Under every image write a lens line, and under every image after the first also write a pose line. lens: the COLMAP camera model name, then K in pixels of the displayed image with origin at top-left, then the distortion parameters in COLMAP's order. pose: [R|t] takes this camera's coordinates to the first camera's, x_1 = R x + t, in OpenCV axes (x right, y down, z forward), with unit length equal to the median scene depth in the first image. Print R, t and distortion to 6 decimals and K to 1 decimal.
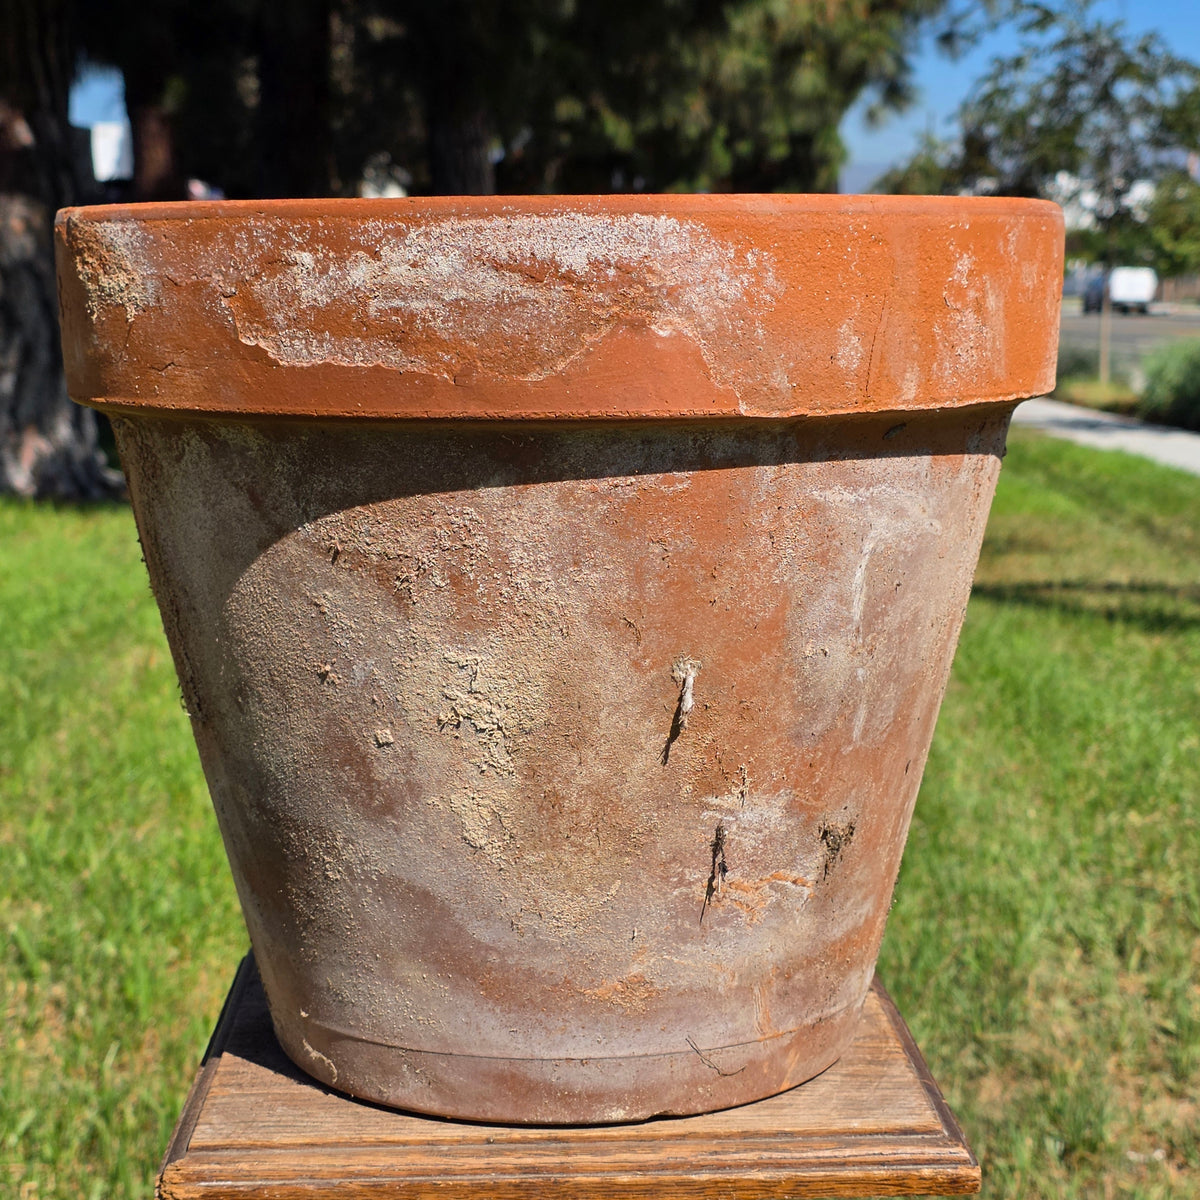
lens RADIAL K [[2090.3, 0, 632.7], [0, 2090.3, 616.0], [0, 0, 1]] dist [0.130486, -0.461276]
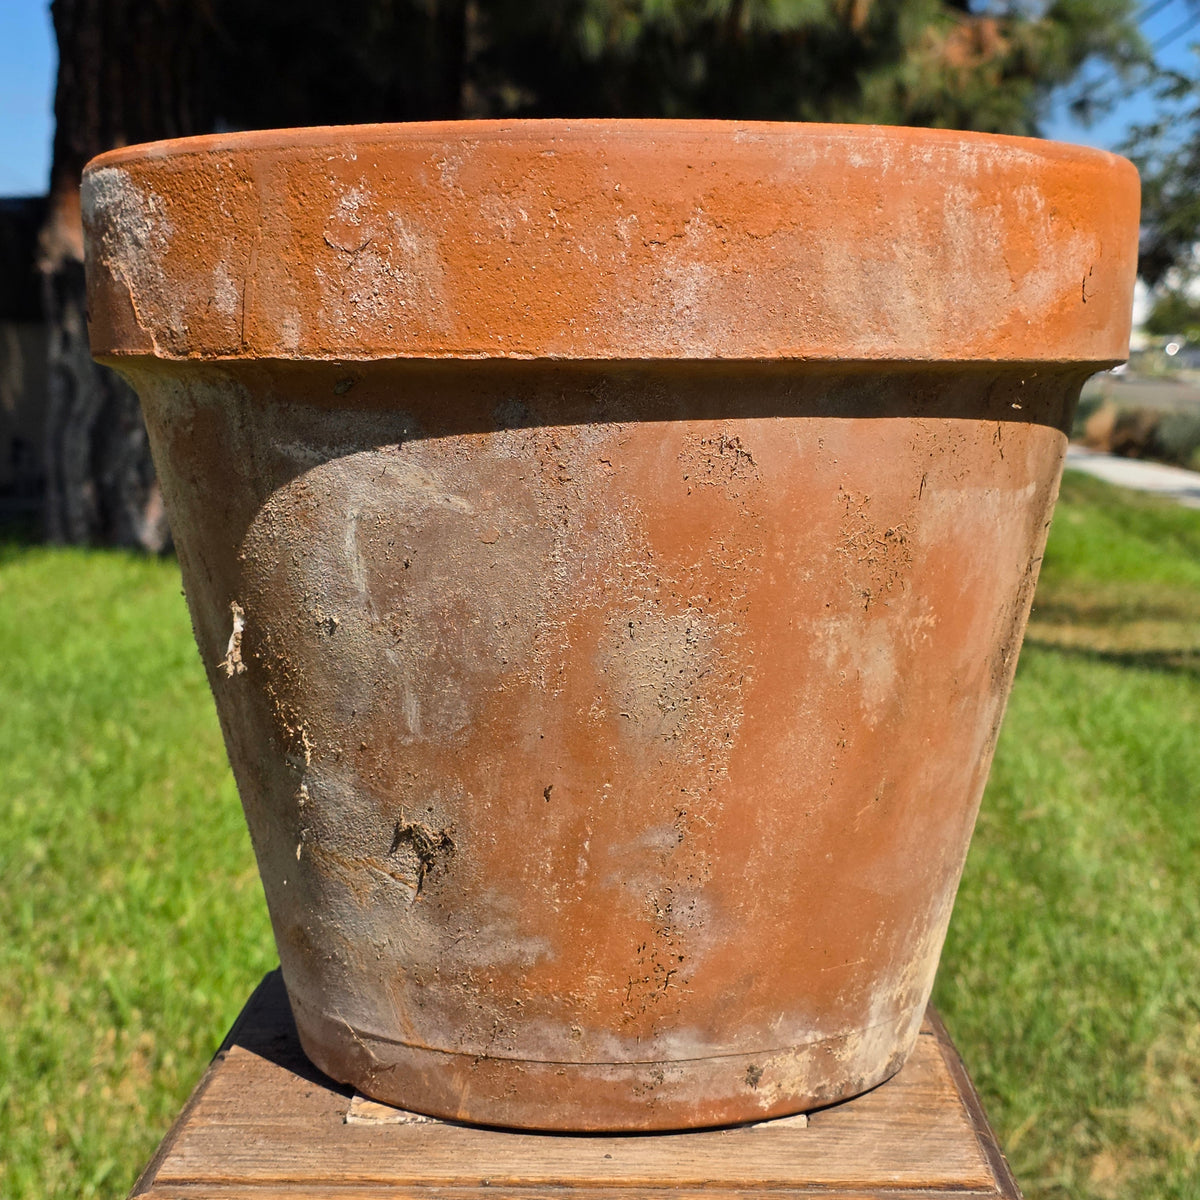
lens RADIAL K [[2090.3, 0, 632.7], [0, 2090.3, 616.0], [0, 0, 1]] dist [0.130486, -0.461276]
pose [[0.998066, 0.012783, -0.060837, 0.010943], [-0.014777, 0.999364, -0.032450, 0.008401], [0.060384, 0.033287, 0.997620, 0.023263]]
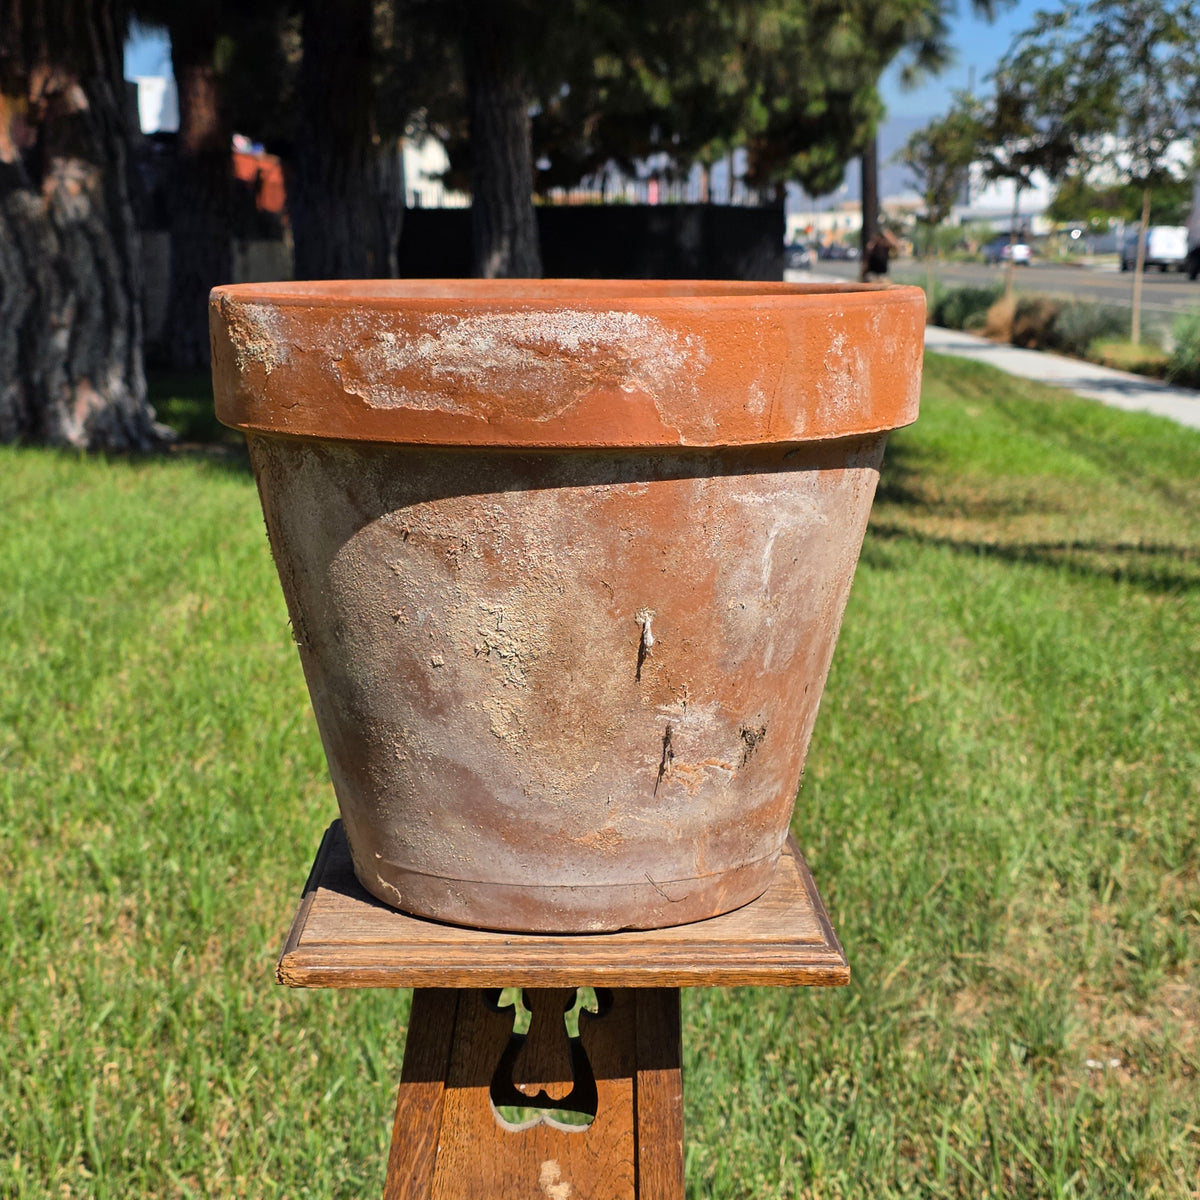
lens RADIAL K [[2090.3, 0, 632.7], [0, 2090.3, 616.0], [0, 0, 1]] dist [0.130486, -0.461276]
pose [[0.999792, 0.013076, -0.015680, 0.008722], [-0.012723, 0.999667, 0.022457, -0.001657], [0.015968, -0.022253, 0.999625, -0.100217]]
